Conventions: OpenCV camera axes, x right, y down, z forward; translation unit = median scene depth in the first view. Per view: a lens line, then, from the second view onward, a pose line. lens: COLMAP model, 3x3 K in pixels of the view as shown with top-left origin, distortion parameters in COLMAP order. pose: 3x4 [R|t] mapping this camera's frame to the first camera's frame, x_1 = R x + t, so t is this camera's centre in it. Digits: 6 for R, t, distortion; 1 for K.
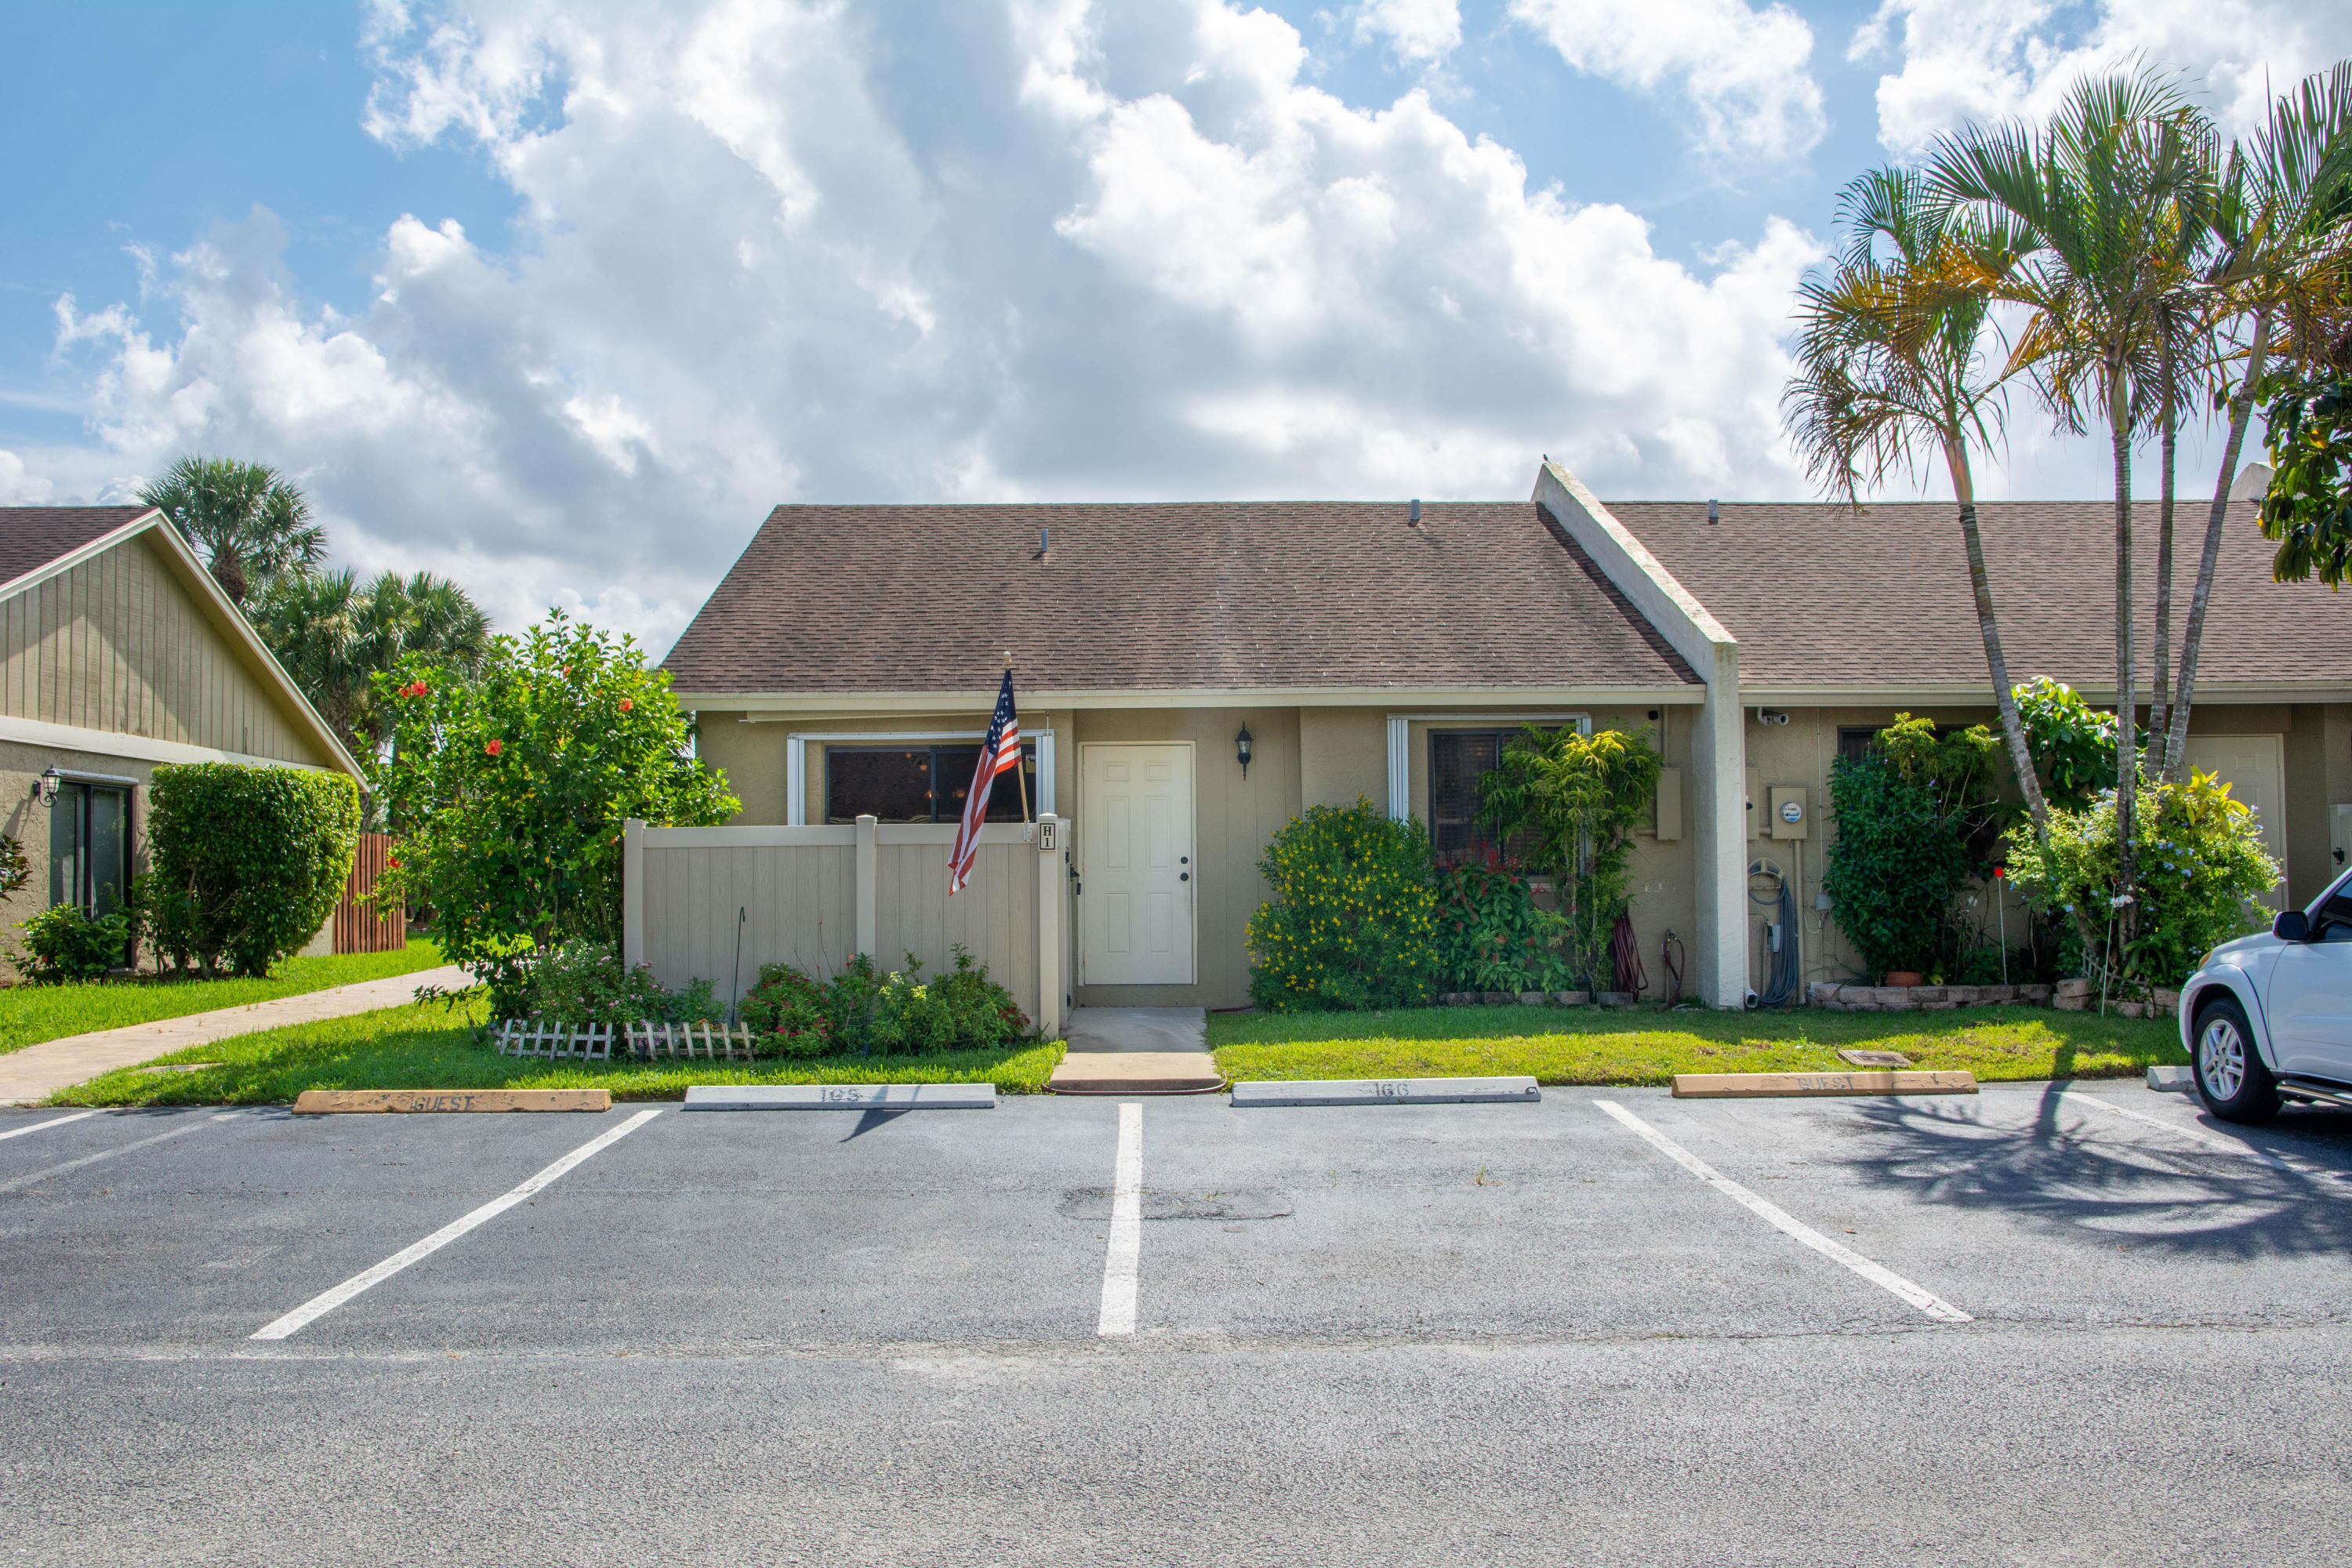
lens RADIAL K [[2021.1, 0, 1176.1], [0, 2021.1, 783.0], [0, 0, 1]] dist [-0.034438, 0.019569]
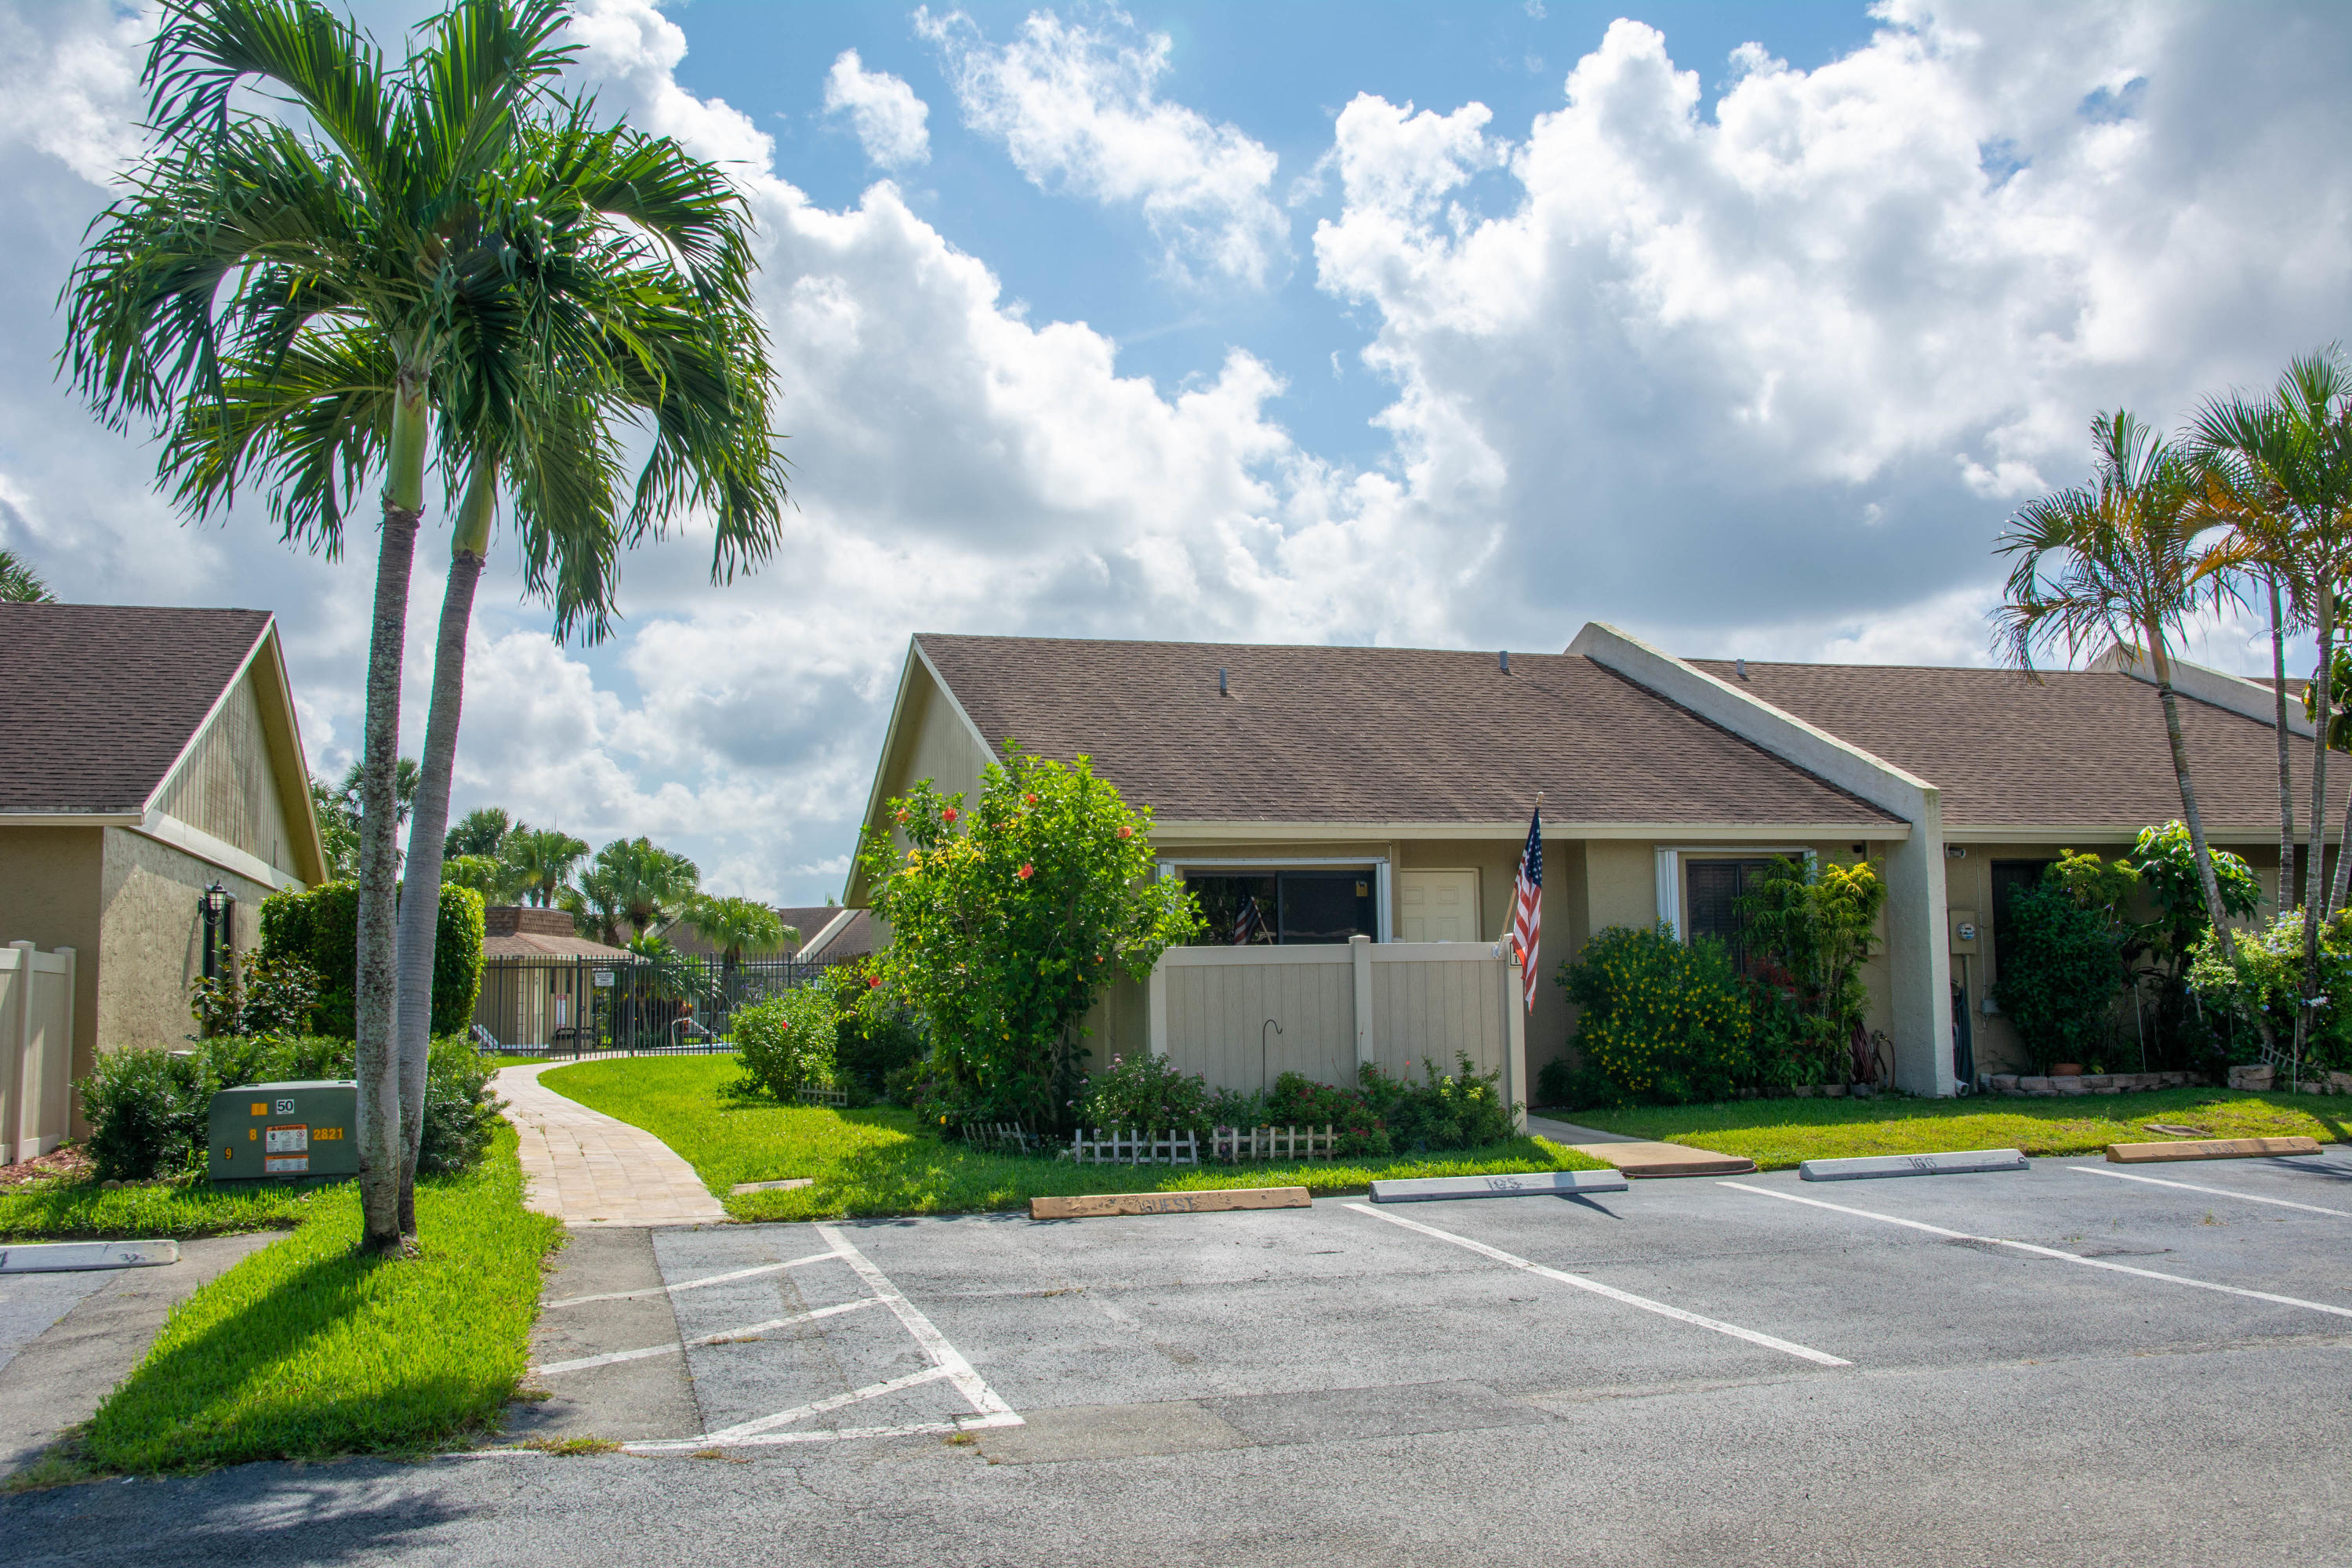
lens RADIAL K [[2021.1, 0, 1200.9], [0, 2021.1, 769.1], [0, 0, 1]] dist [-0.034438, 0.019569]
pose [[0.970608, 0.018176, 0.239979, -0.447497], [-0.003159, 0.998020, -0.062812, -0.005132], [-0.240646, 0.060208, 0.968744, -0.053905]]
